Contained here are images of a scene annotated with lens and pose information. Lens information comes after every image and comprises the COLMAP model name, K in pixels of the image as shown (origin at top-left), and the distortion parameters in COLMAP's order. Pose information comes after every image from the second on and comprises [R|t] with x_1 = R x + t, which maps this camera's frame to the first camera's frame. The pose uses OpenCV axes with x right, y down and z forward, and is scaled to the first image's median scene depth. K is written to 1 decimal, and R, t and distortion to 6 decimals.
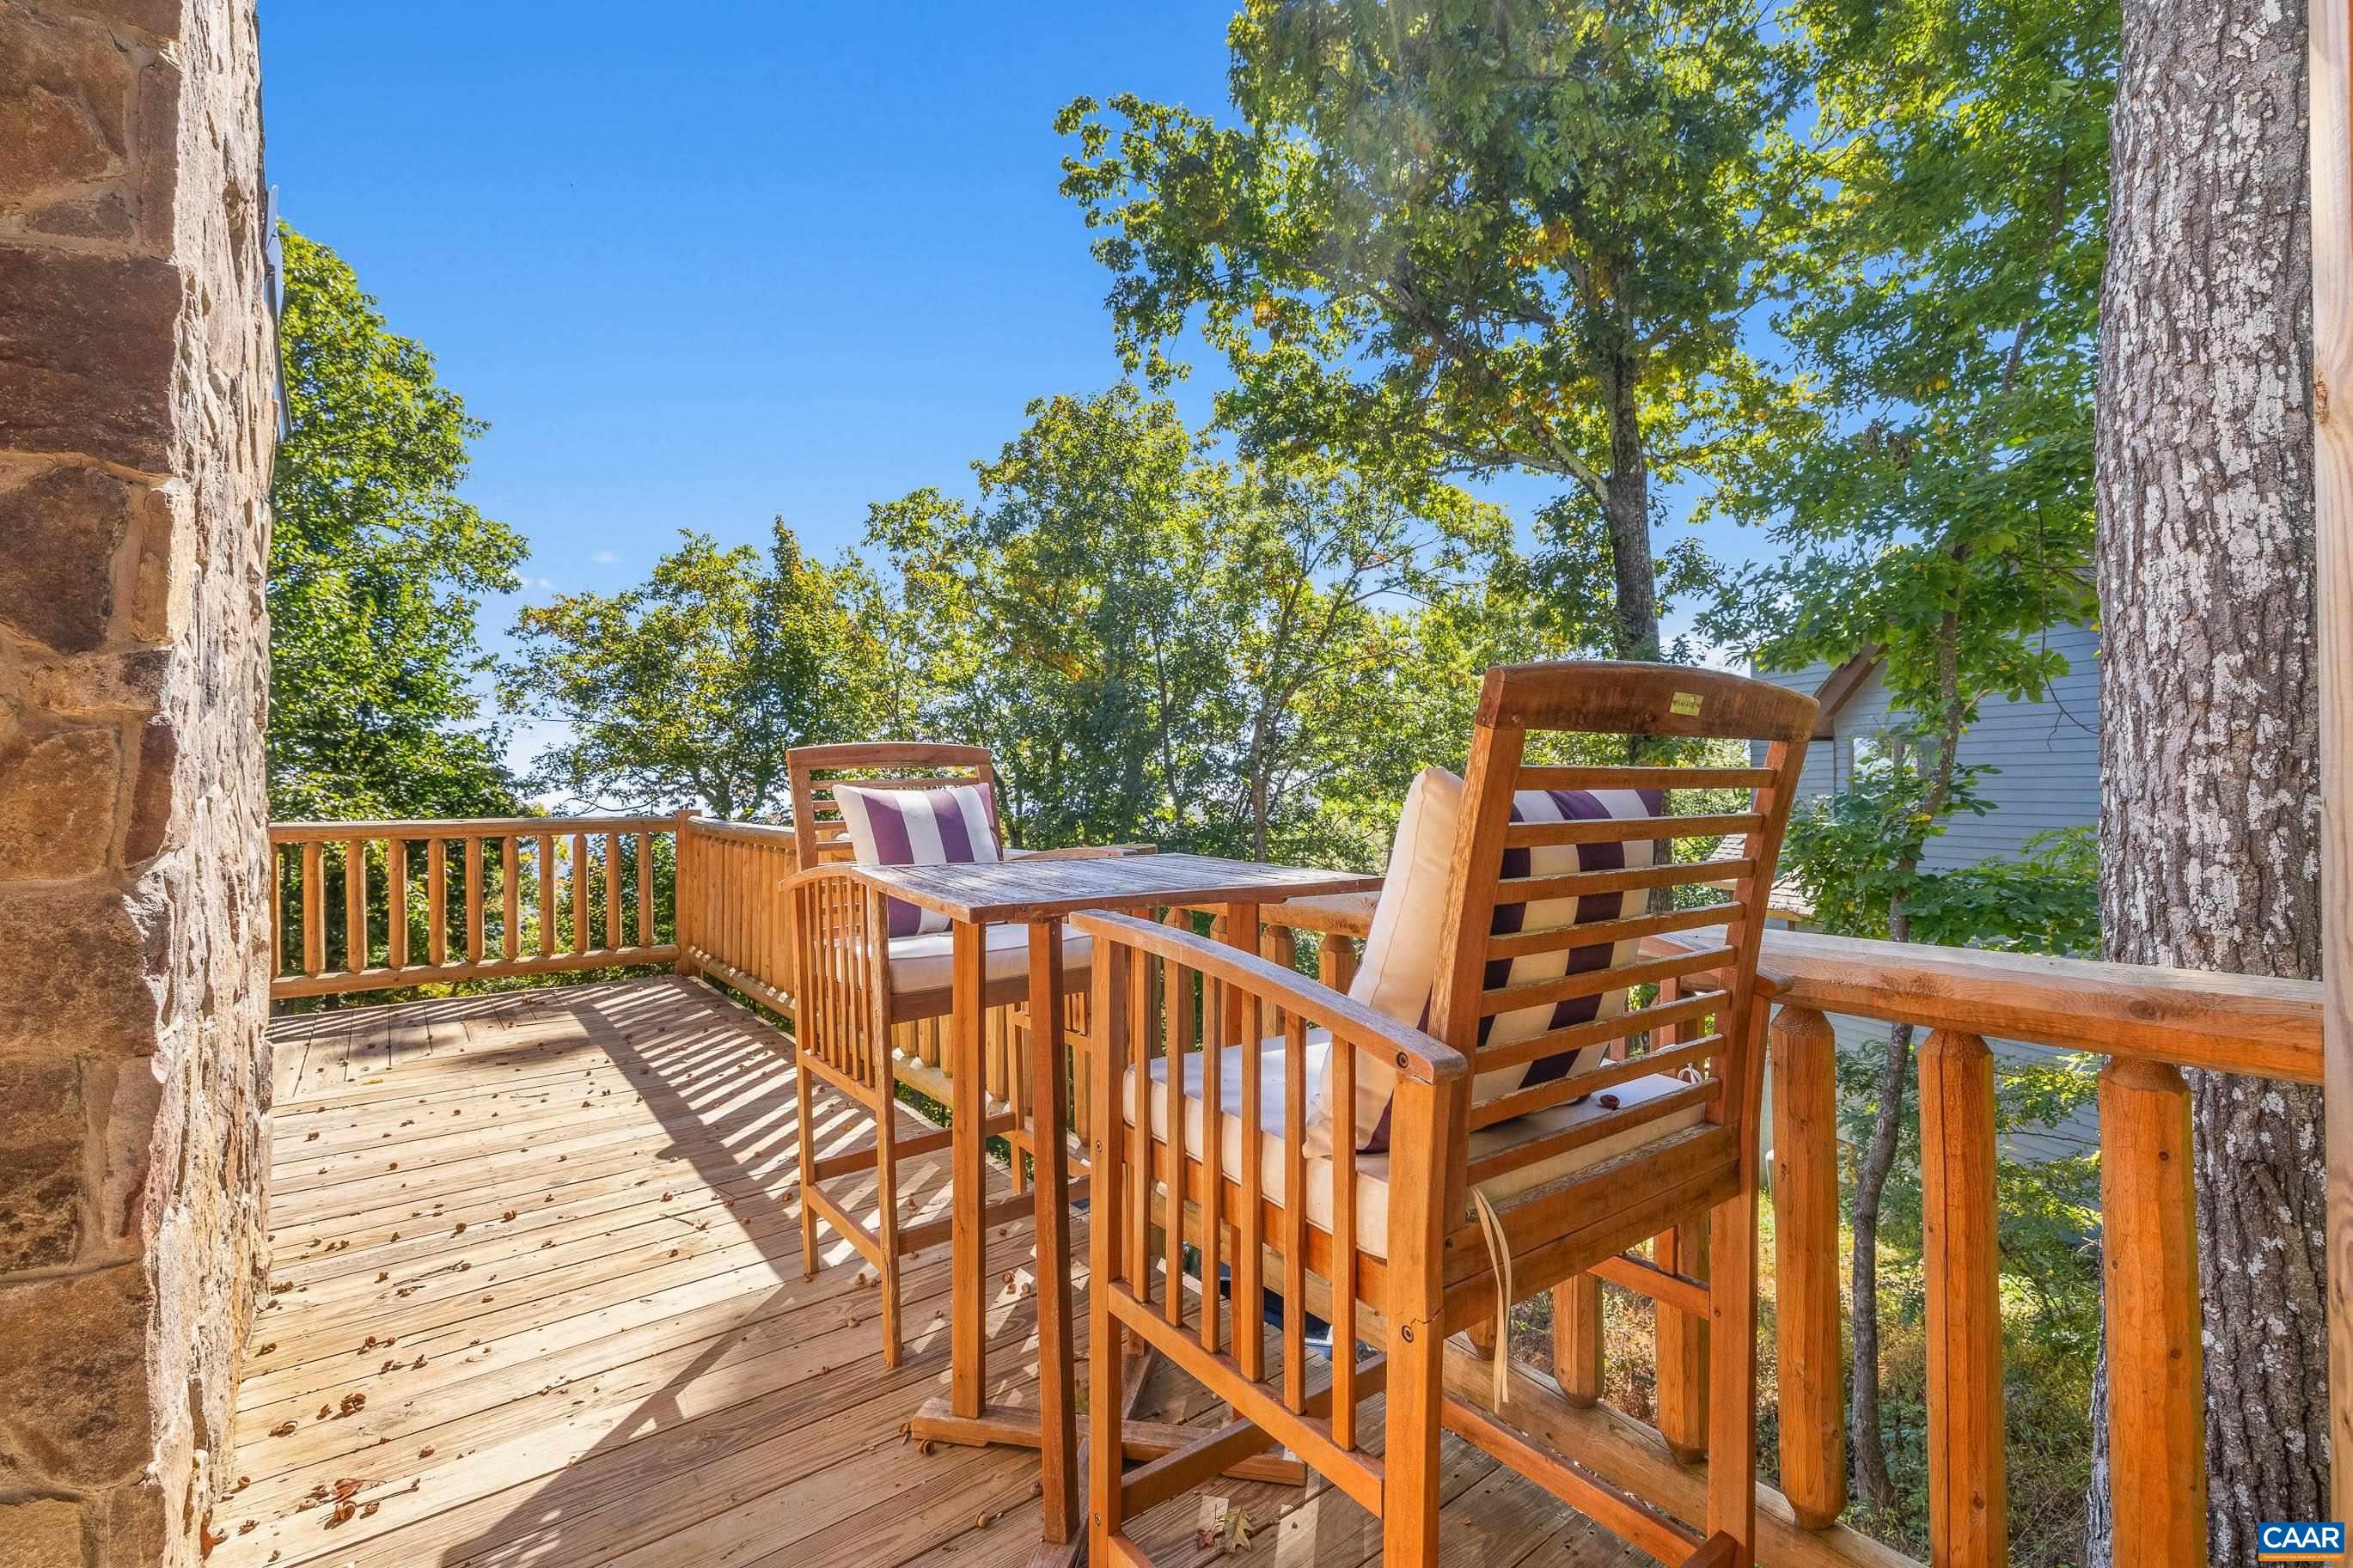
lens RADIAL K [[981.3, 0, 1178.3], [0, 981.3, 789.8], [0, 0, 1]] dist [0.000932, 0.000043]
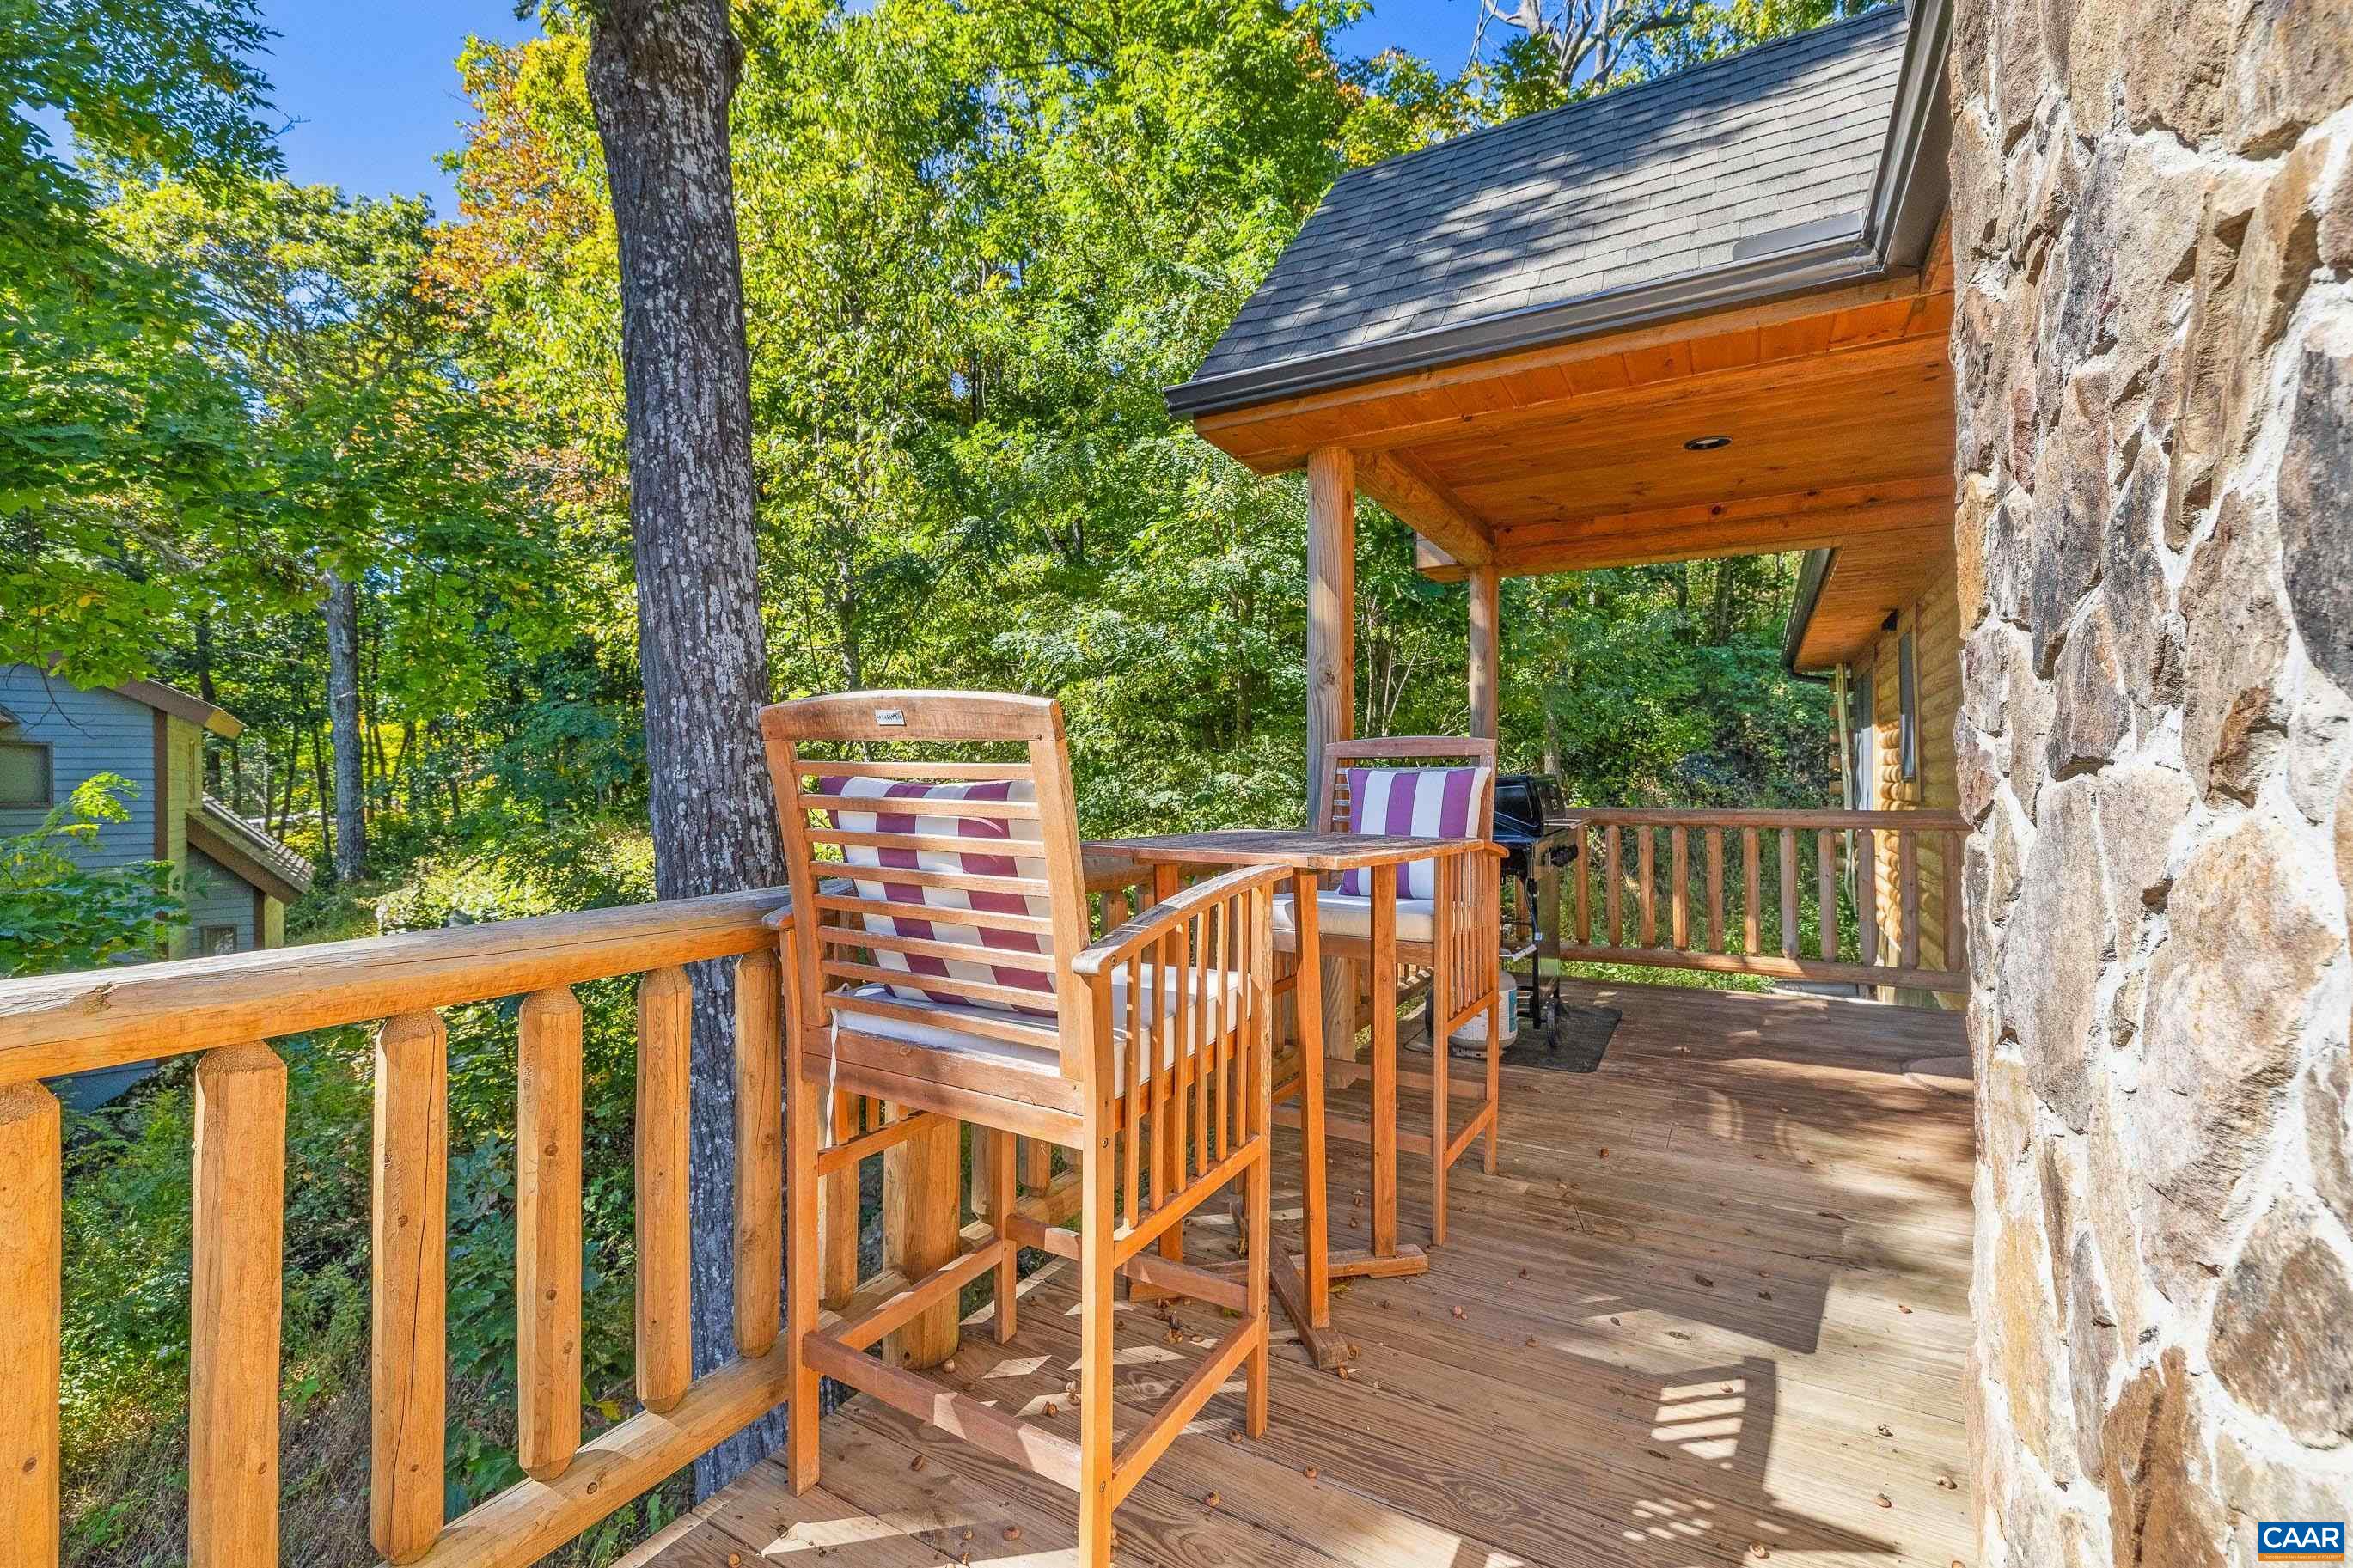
lens RADIAL K [[981.3, 0, 1176.1], [0, 981.3, 774.3], [0, 0, 1]] dist [0.000932, 0.000043]
pose [[-0.385398, 0.006102, 0.922730, -0.715299], [0.003231, 0.999981, -0.005263, -0.003739], [-0.922745, 0.000953, -0.385410, 0.935883]]
